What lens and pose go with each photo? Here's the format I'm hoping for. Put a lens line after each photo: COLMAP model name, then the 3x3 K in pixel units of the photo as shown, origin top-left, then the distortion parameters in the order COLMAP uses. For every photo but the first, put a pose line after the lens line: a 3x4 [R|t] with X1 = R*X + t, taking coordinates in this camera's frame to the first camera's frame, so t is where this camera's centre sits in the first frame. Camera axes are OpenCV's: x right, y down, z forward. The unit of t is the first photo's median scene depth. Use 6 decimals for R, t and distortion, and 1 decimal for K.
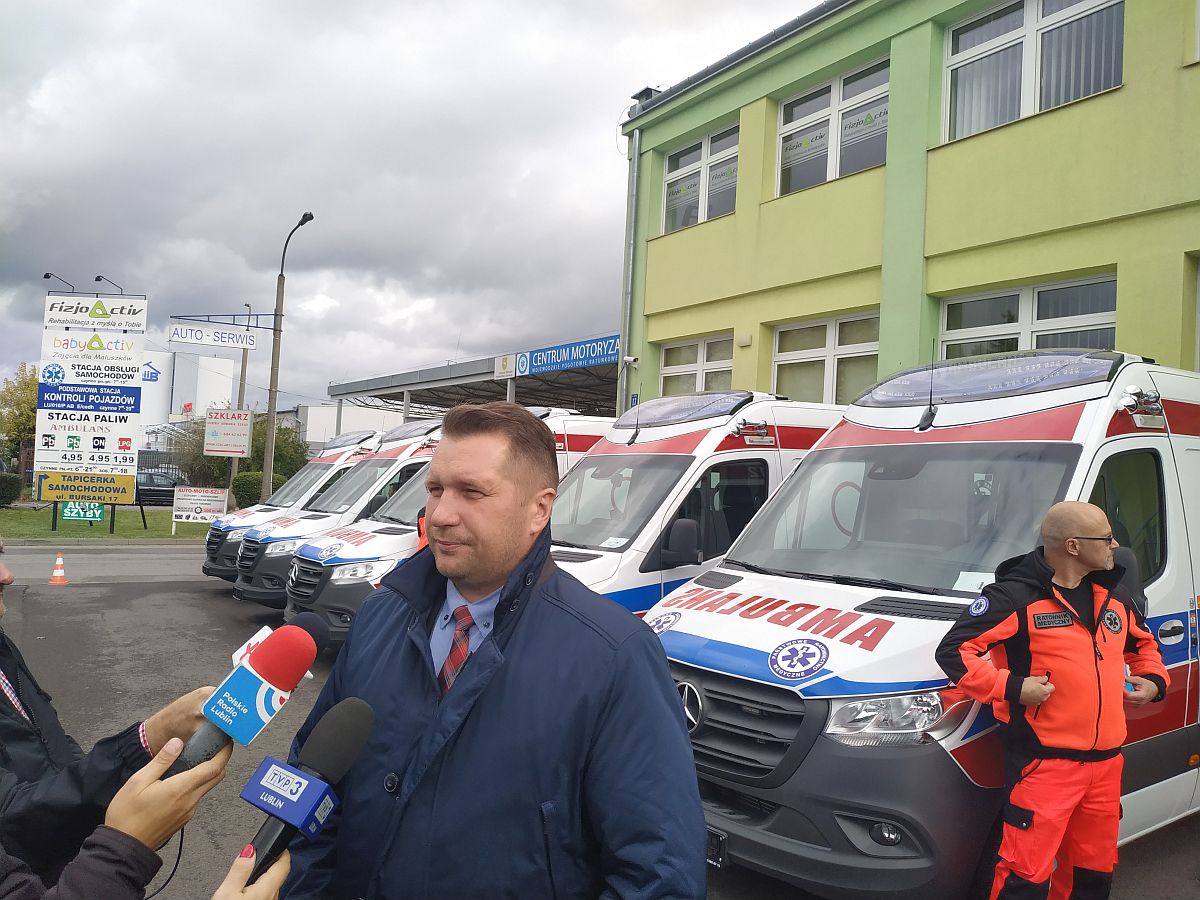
lens RADIAL K [[886.2, 0, 609.4], [0, 886.2, 447.2], [0, 0, 1]] dist [0.014281, -0.004071]
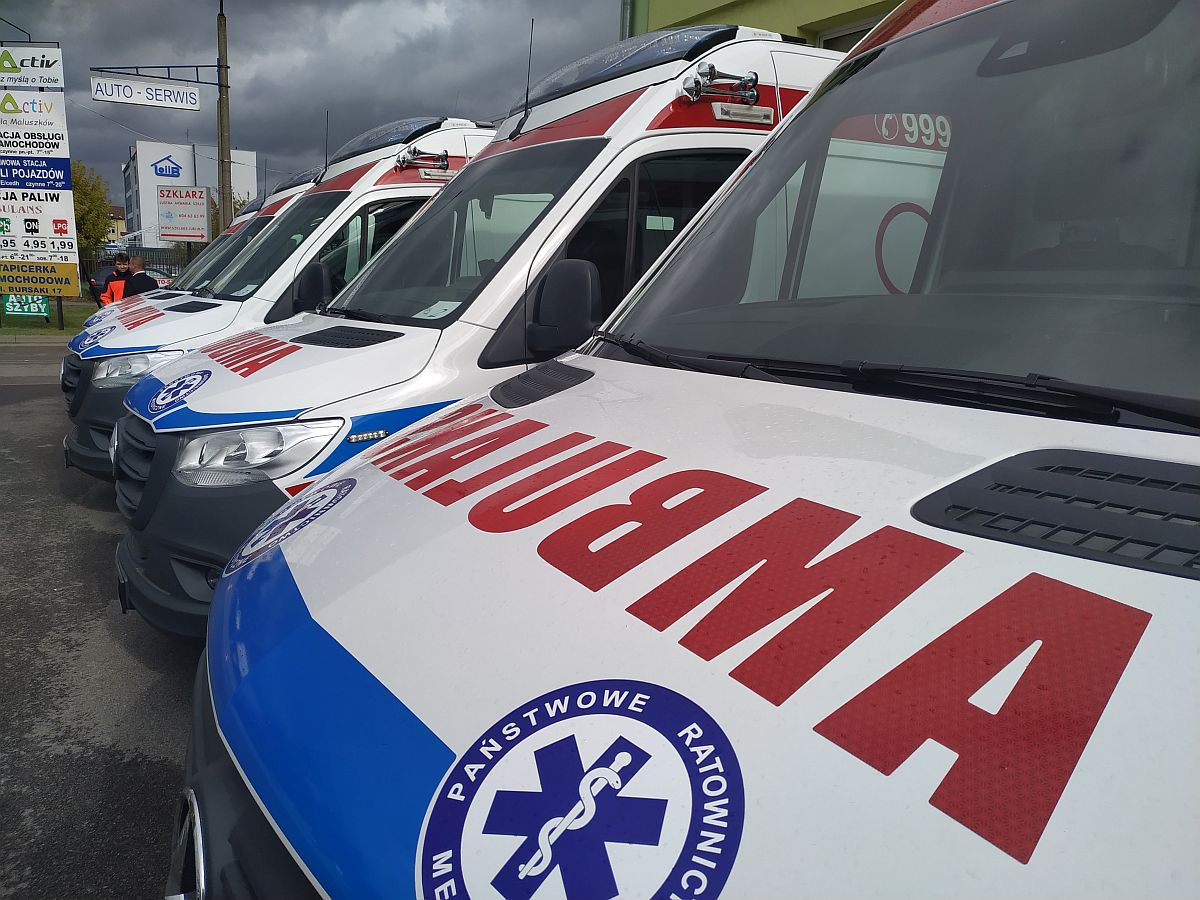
lens RADIAL K [[892.0, 0, 600.0], [0, 892.0, 450.0], [0, 0, 1]] dist [0.005052, -0.024522]
pose [[0.997916, 0.003846, -0.064415, 0.053776], [0.010604, 0.974878, 0.222485, 0.030047], [0.063652, -0.222704, 0.972806, 0.198593]]
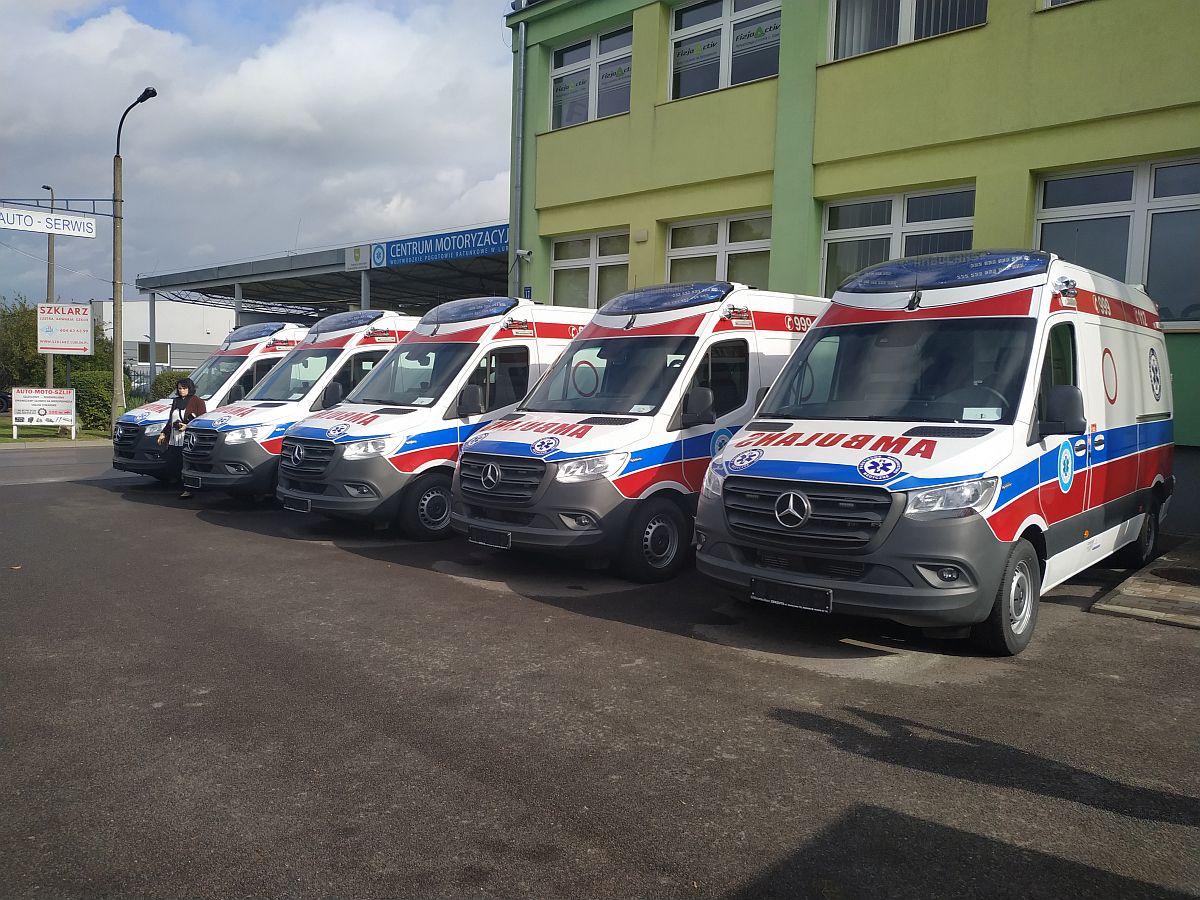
lens RADIAL K [[886.2, 0, 609.4], [0, 886.2, 447.2], [0, 0, 1]] dist [0.014281, -0.004071]
pose [[0.975870, -0.037130, 0.215174, -0.121733], [0.012062, 0.993098, 0.116662, 0.007750], [-0.218020, -0.111252, 0.969583, -0.067989]]
